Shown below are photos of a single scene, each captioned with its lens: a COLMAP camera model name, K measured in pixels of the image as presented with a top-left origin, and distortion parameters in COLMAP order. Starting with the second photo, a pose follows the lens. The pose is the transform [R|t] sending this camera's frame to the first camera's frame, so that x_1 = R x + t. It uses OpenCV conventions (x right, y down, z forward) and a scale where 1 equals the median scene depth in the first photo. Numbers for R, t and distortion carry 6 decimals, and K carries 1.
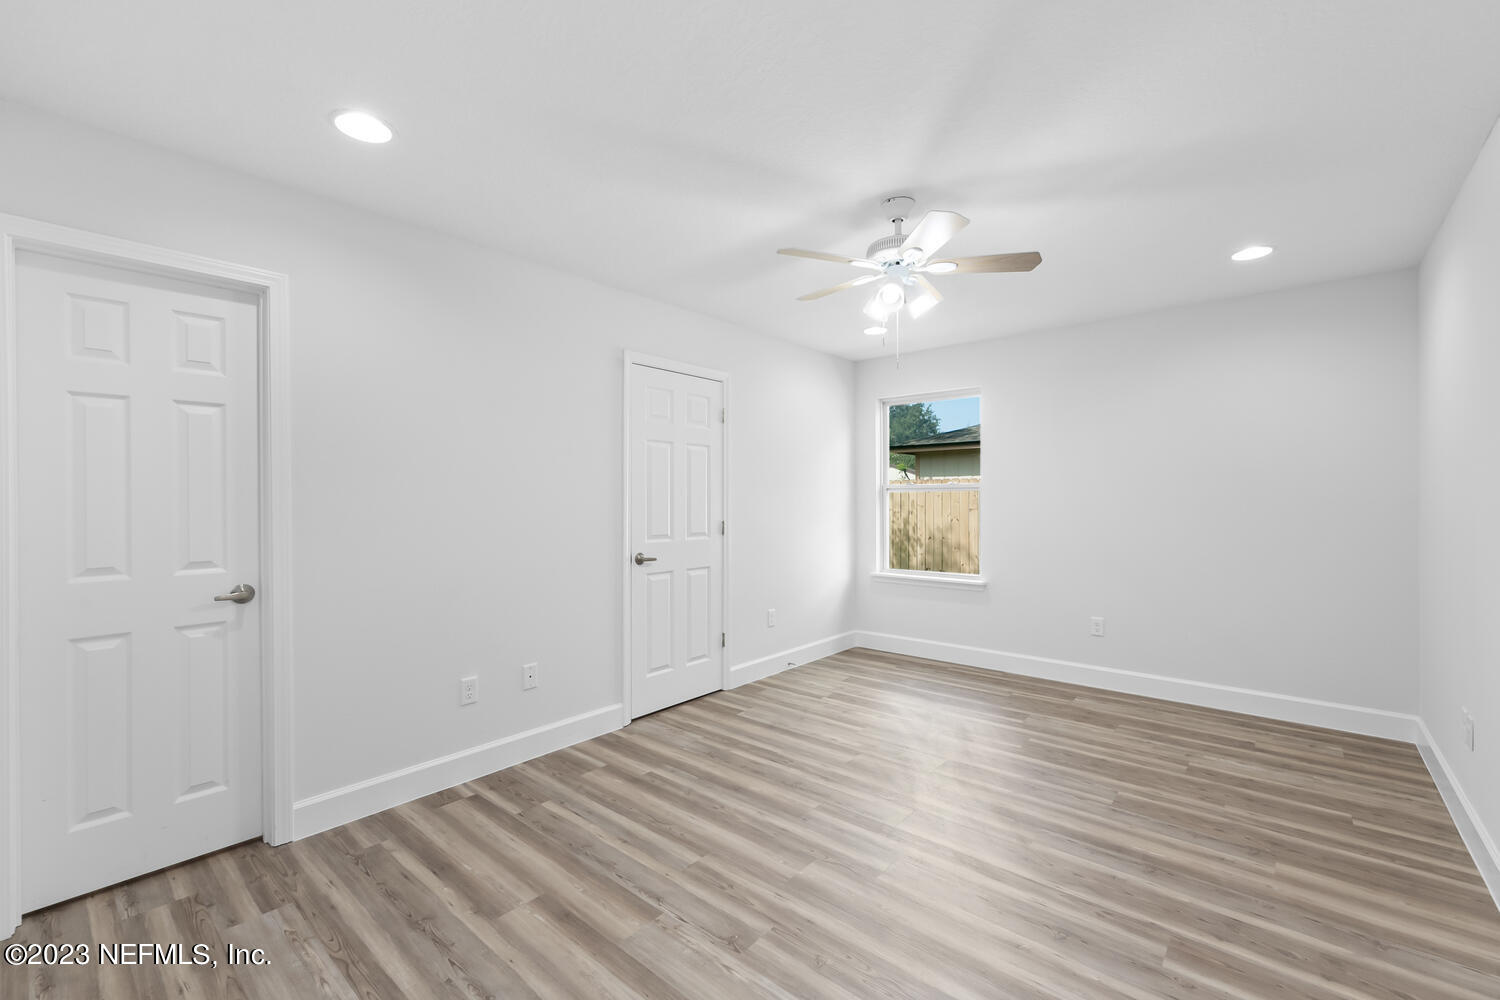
lens RADIAL K [[618.2, 0, 743.4], [0, 618.2, 508.5], [0, 0, 1]] dist [0.004151, -0.000101]
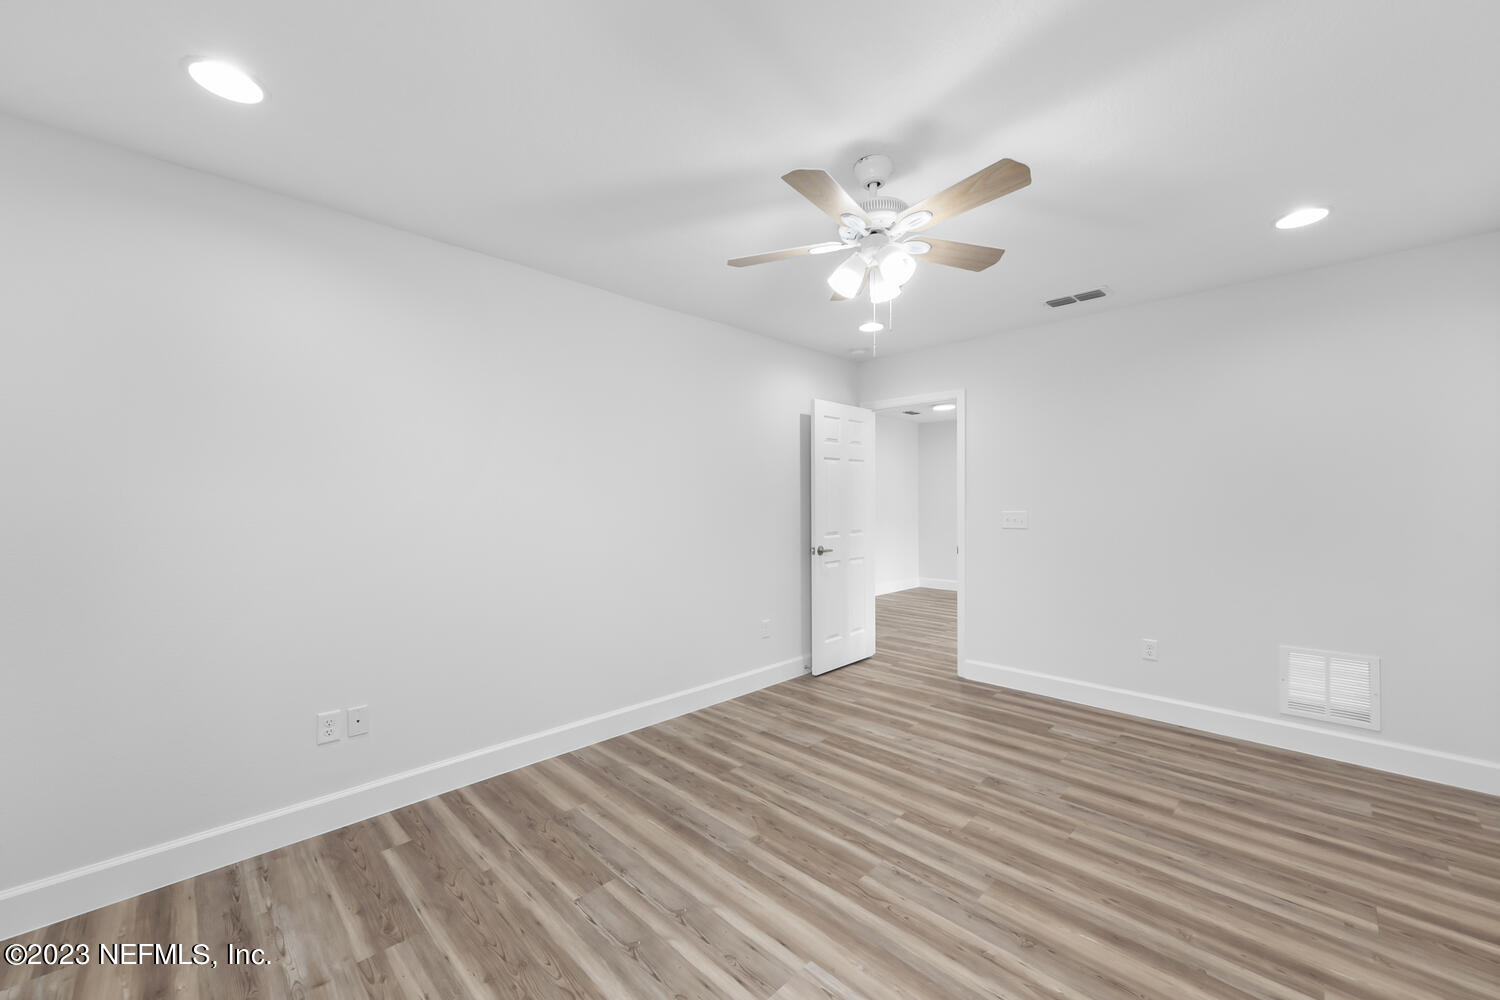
lens RADIAL K [[533.4, 0, 748.4], [0, 533.4, 490.5], [0, 0, 1]] dist [0.002645, -0.000167]
pose [[-0.997062, 0.010407, 0.075893, 0.402052], [0.009765, 0.999913, -0.008818, -0.035339], [-0.075978, -0.008051, -0.997077, 1.921427]]
